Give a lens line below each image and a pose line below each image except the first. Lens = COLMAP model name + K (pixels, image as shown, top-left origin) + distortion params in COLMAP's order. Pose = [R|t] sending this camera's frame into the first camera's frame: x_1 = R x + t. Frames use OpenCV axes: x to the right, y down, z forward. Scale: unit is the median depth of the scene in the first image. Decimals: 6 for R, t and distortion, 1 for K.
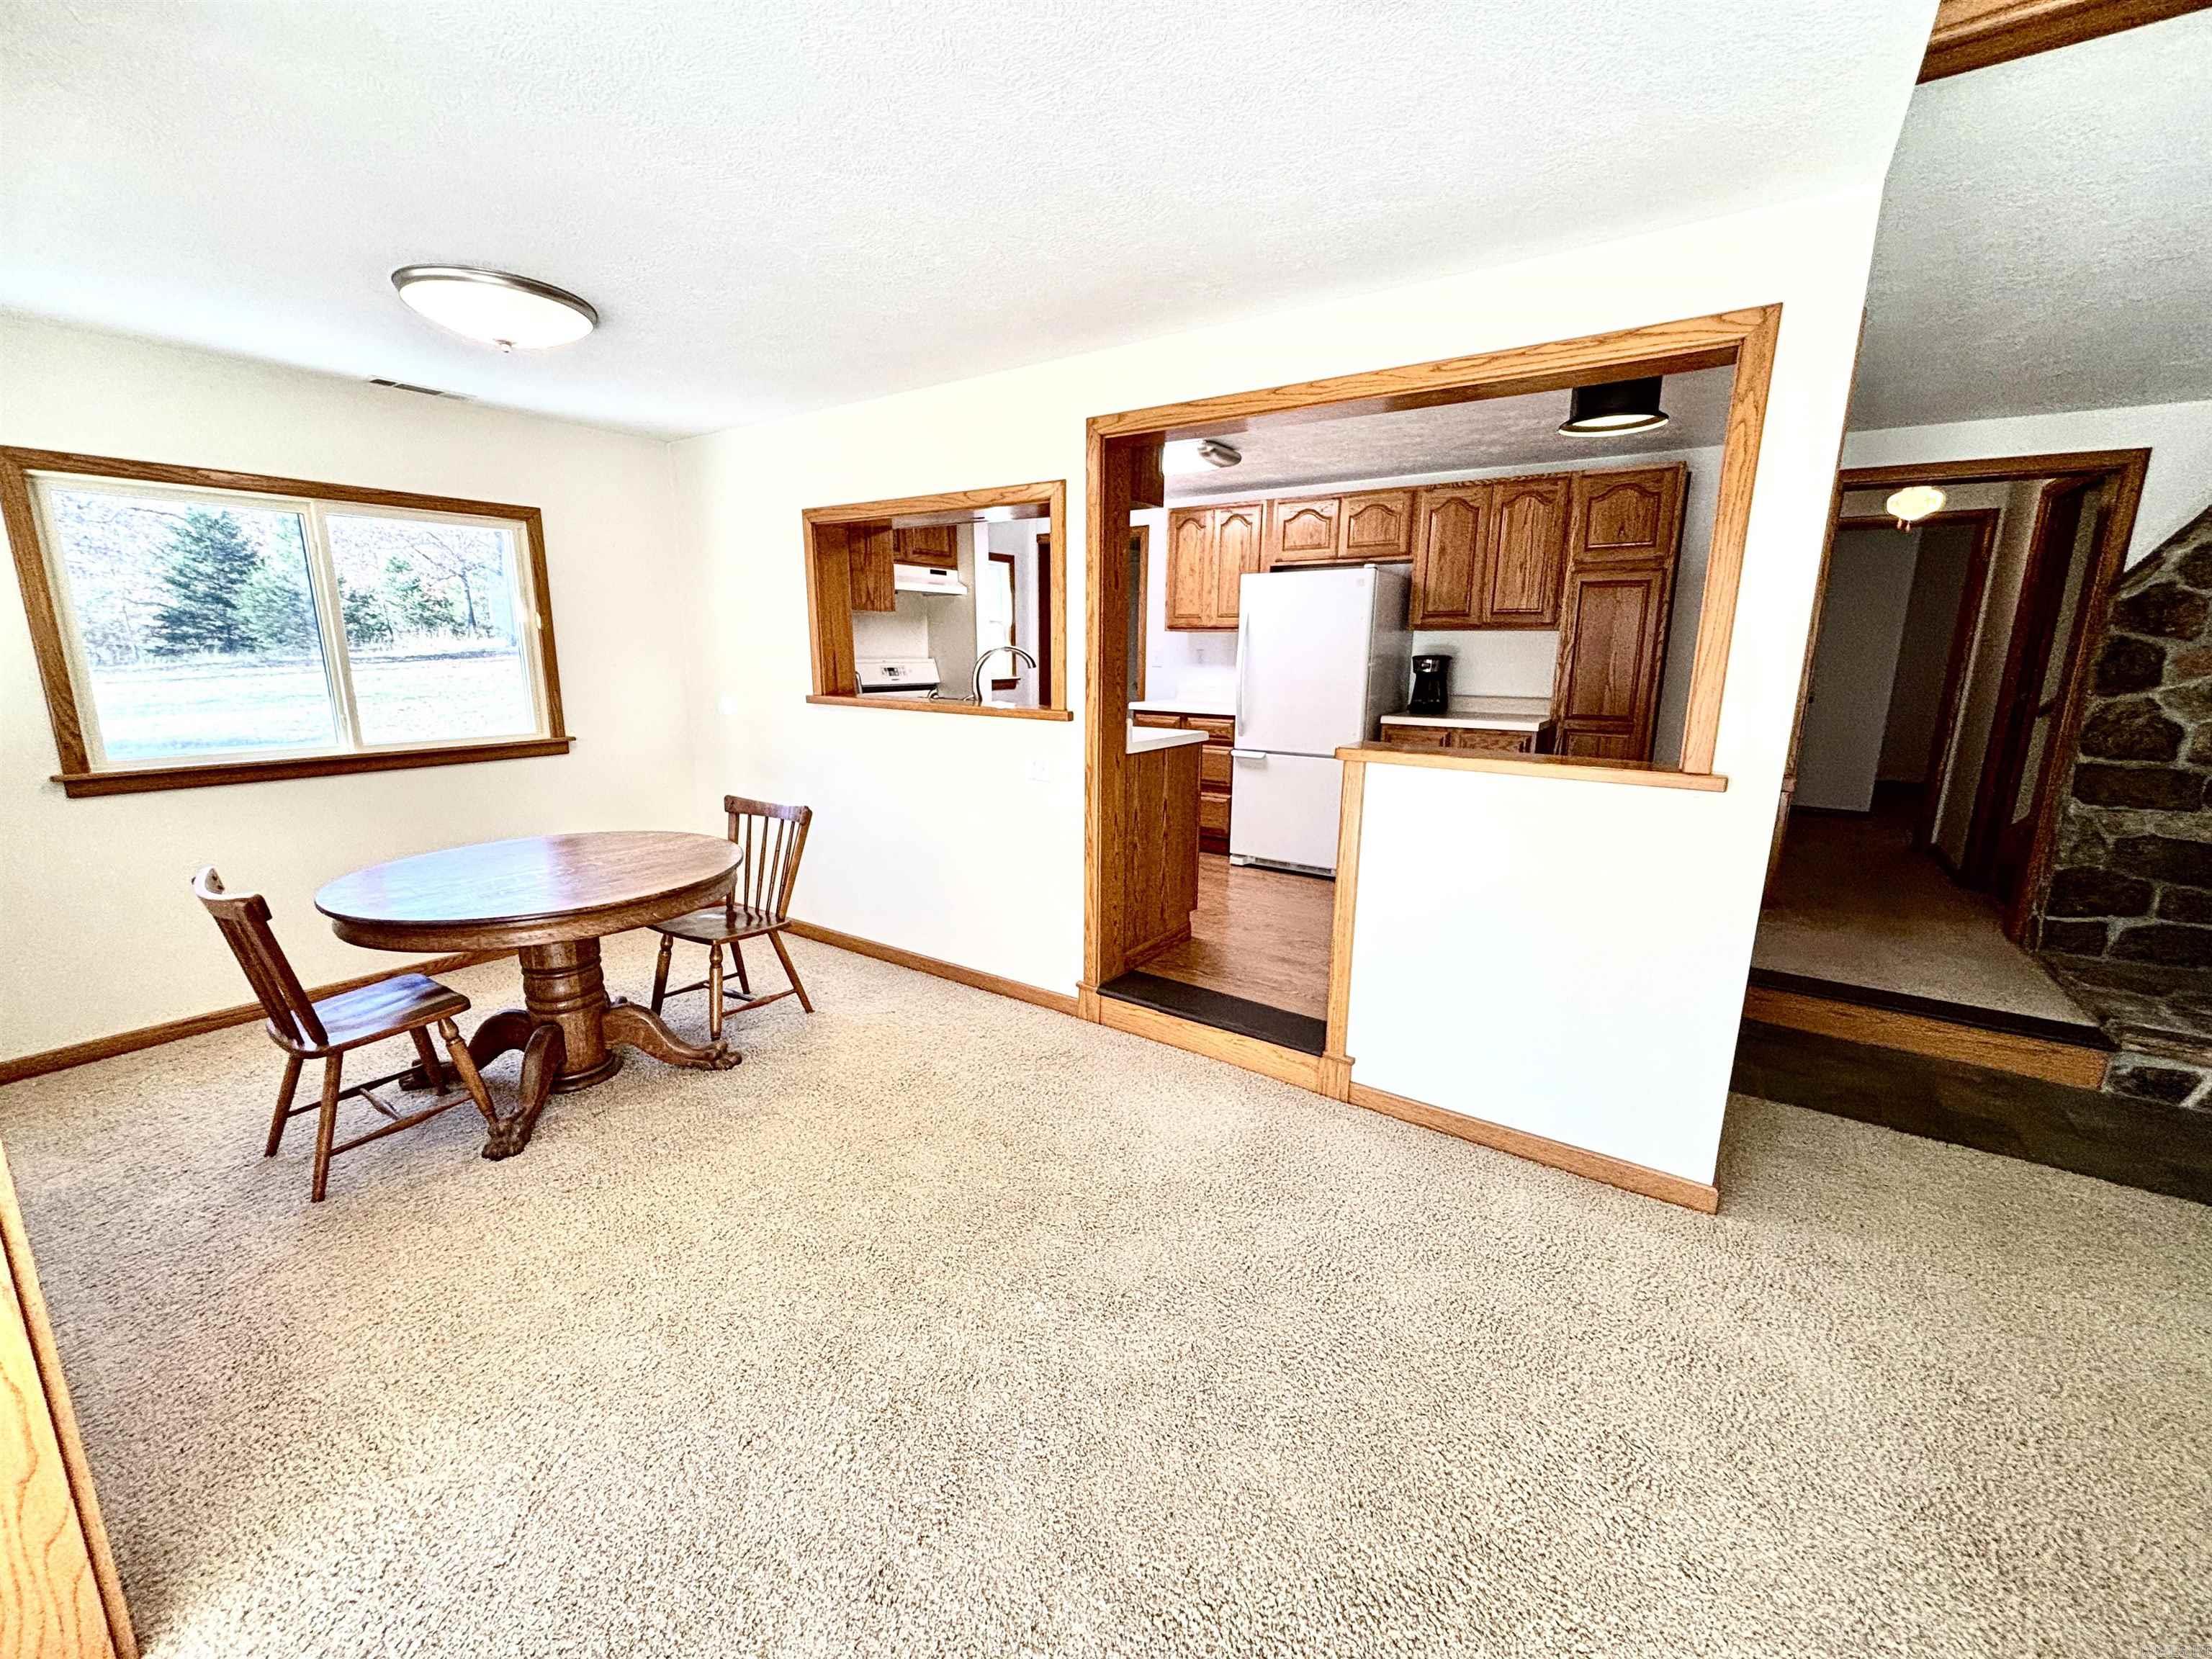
lens RADIAL K [[882.9, 0, 1100.7], [0, 882.9, 827.4], [0, 0, 1]] dist [-0.005313, 0.000617]
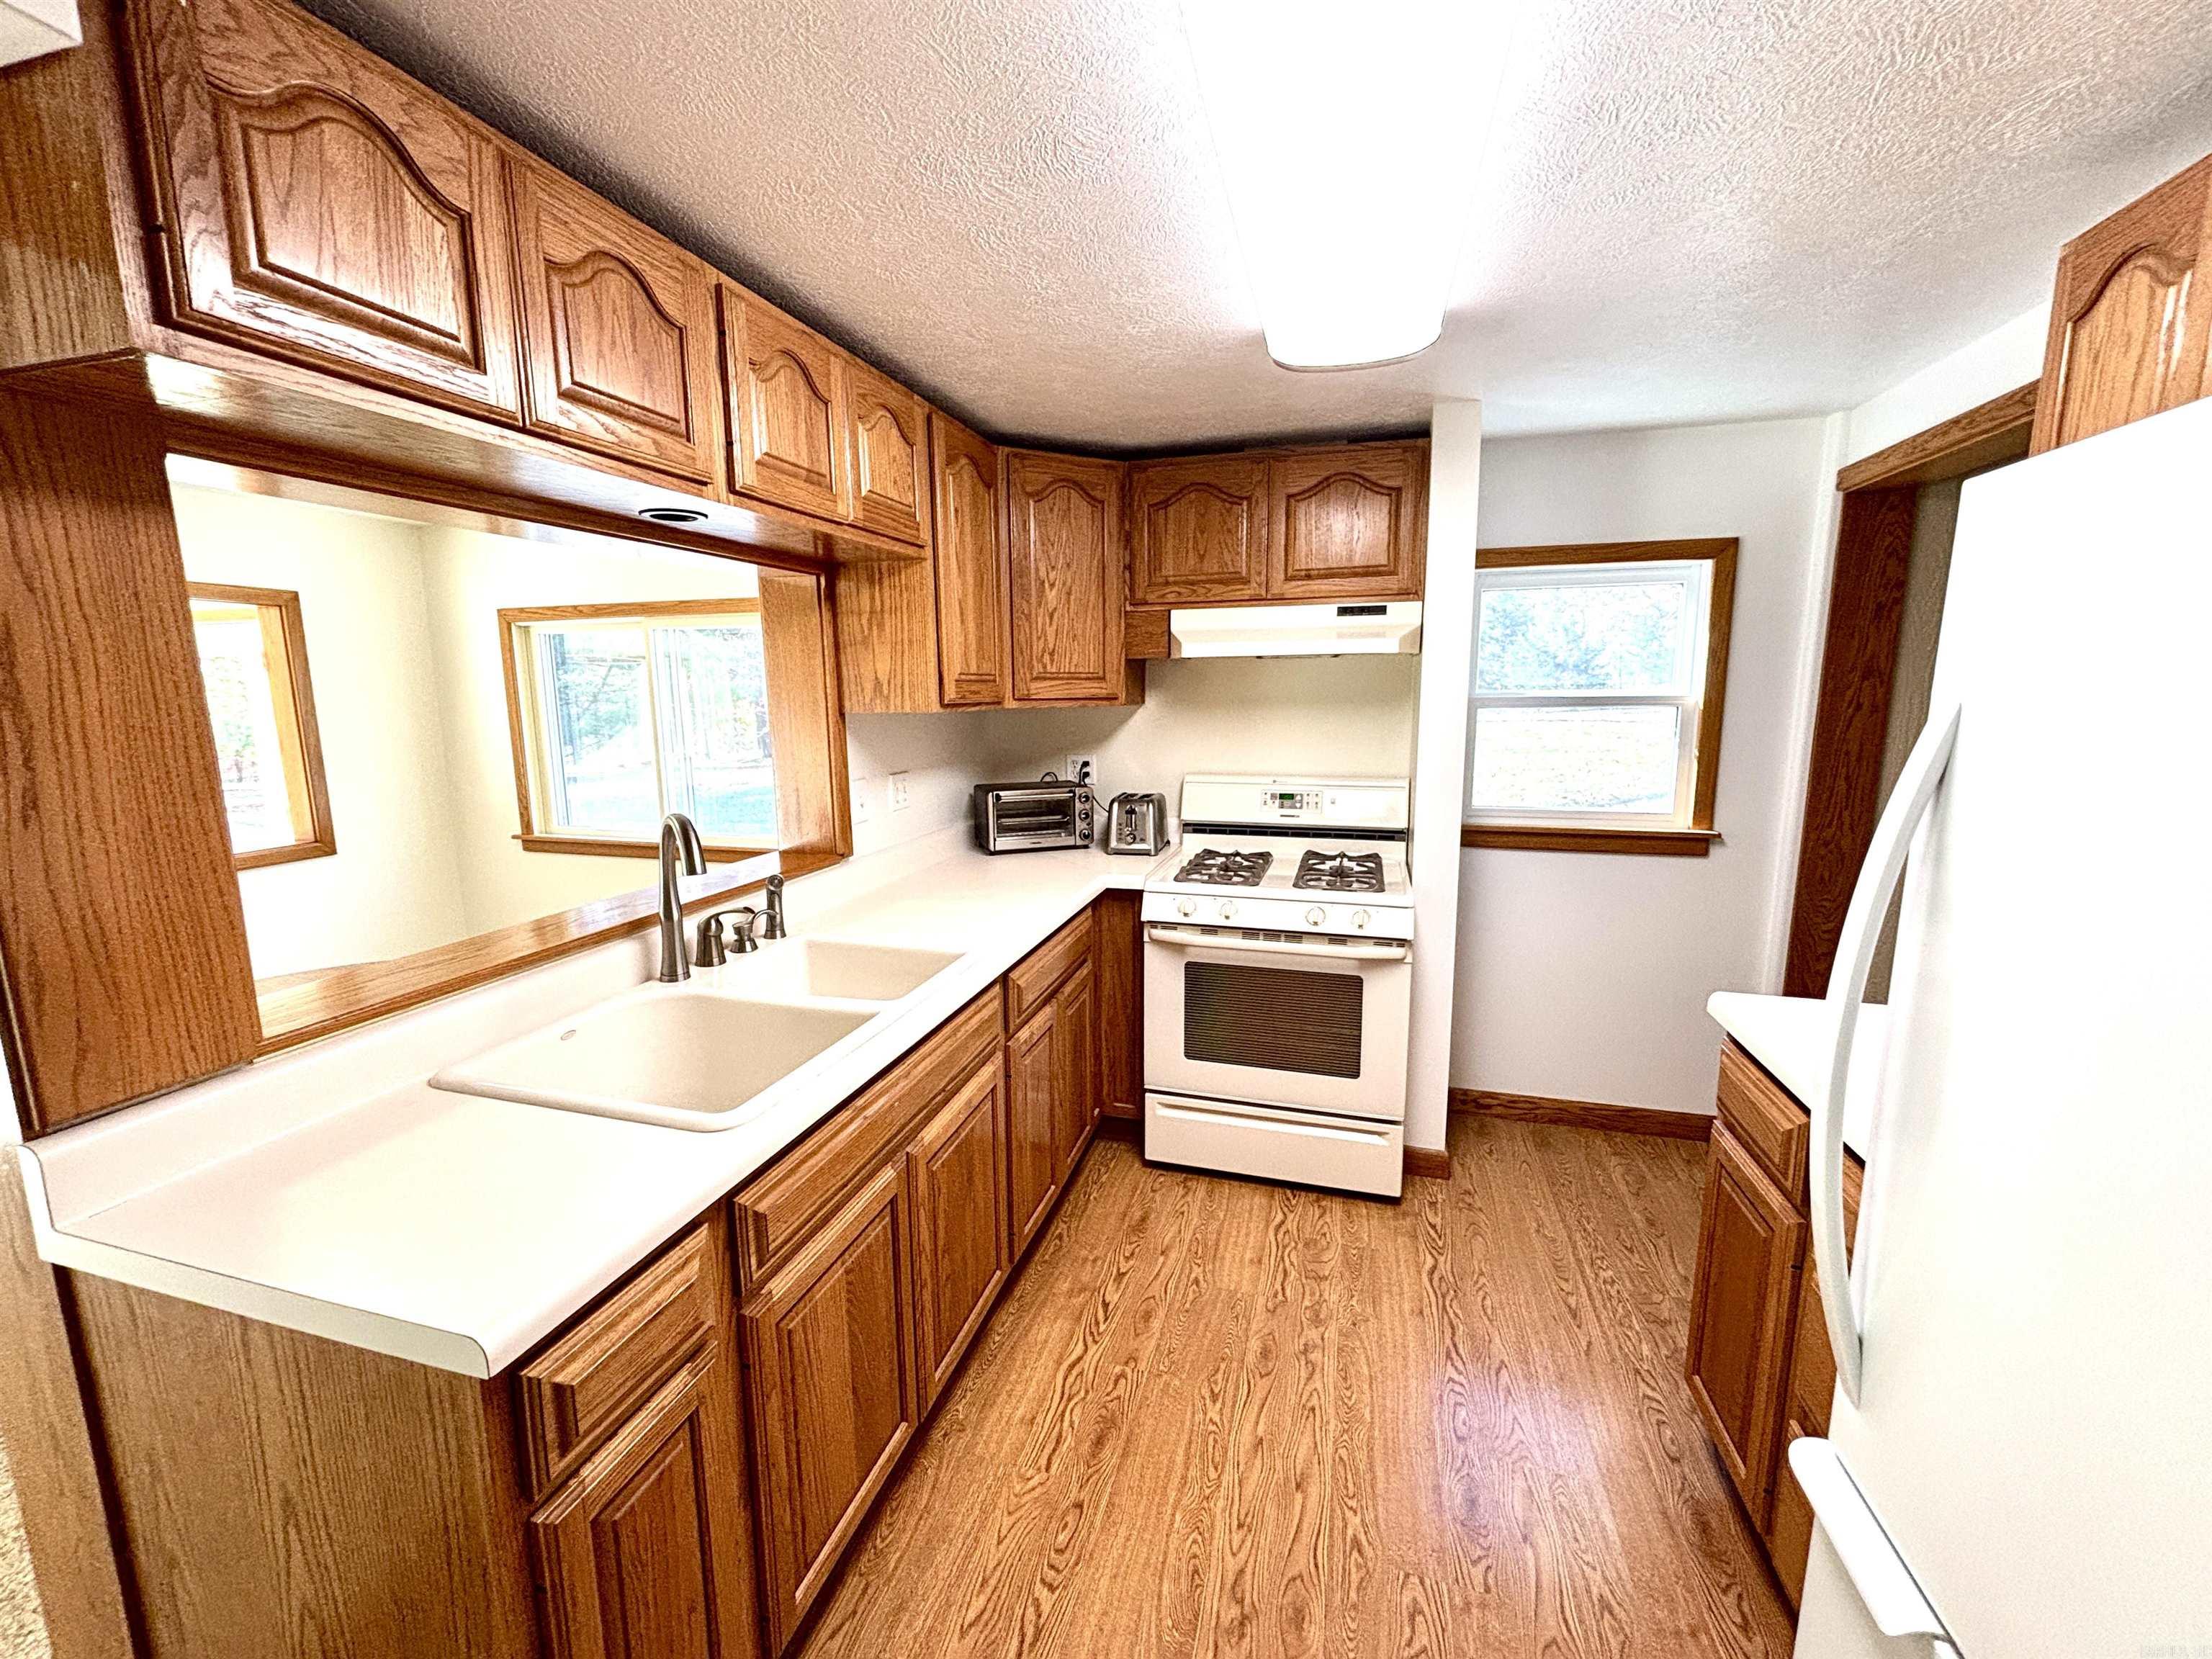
lens RADIAL K [[882.9, 0, 1100.7], [0, 882.9, 827.4], [0, 0, 1]] dist [-0.005313, 0.000617]
pose [[0.327333, 0.141143, -0.934308, 0.321381], [-0.180638, 0.979892, 0.084743, -0.255635], [0.927482, 0.141032, 0.346247, 0.974918]]
